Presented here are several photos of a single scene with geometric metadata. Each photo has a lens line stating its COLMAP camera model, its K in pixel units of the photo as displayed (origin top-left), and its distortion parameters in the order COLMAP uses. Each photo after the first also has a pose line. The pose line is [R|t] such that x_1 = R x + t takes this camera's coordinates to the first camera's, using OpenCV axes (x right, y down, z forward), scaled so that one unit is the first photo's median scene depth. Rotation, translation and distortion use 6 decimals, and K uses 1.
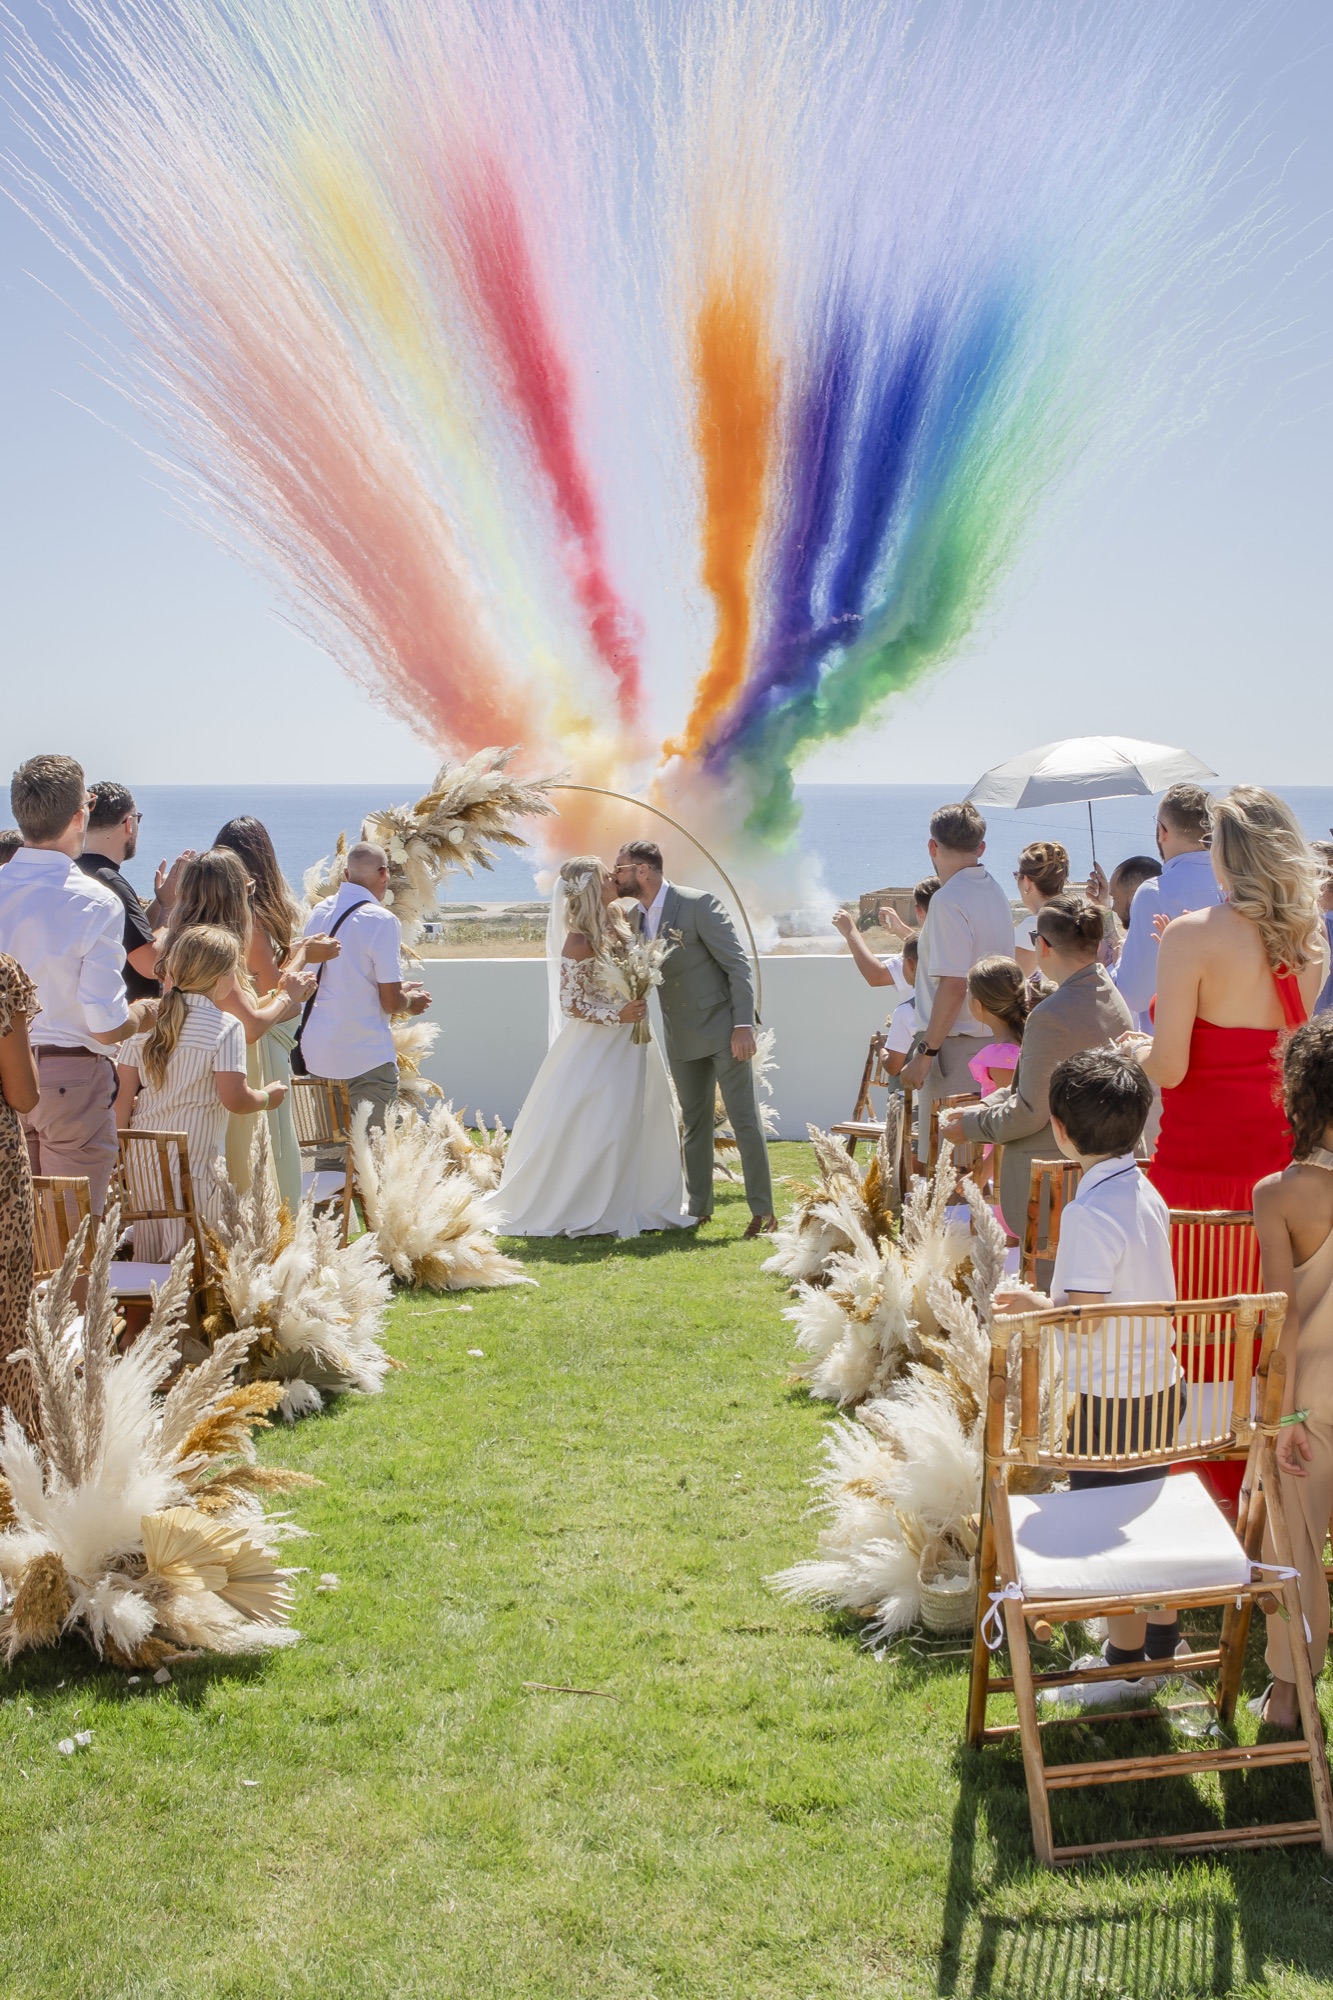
lens RADIAL K [[2513.1, 0, 666.5], [0, 2513.1, 1000.0], [0, 0, 1]] dist [-0.088976, 0.009526]
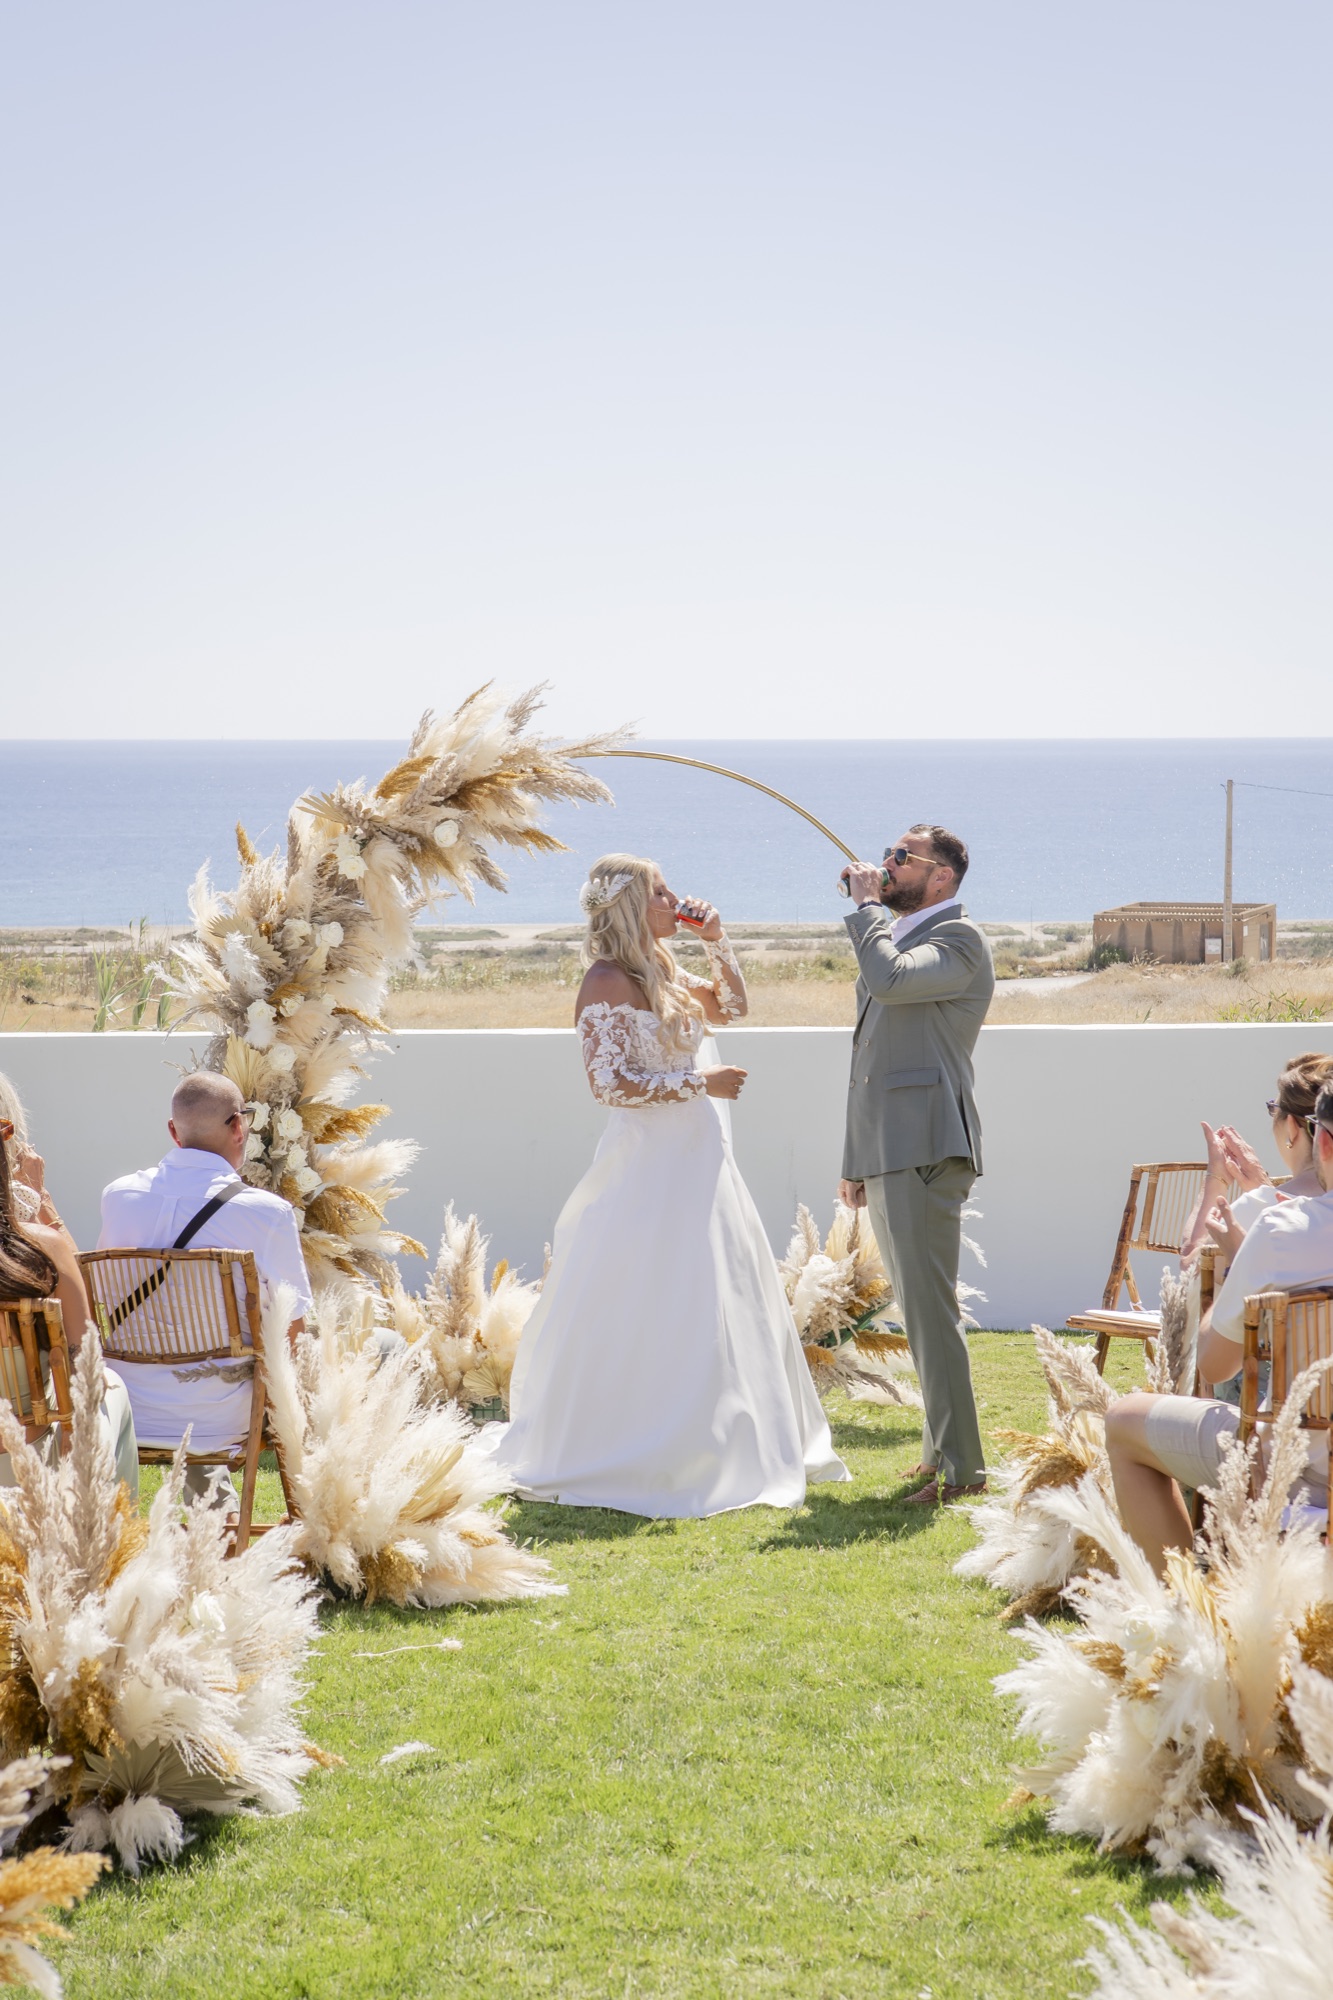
lens RADIAL K [[3885.7, 0, 666.5], [0, 3885.7, 1000.0], [0, 0, 1]] dist [0.171594, -0.110627]
pose [[0.999511, 0.000911, -0.031244, -0.001621], [-0.001502, 0.999820, -0.018896, -0.012901], [0.031221, 0.018934, 0.999333, 0.107188]]
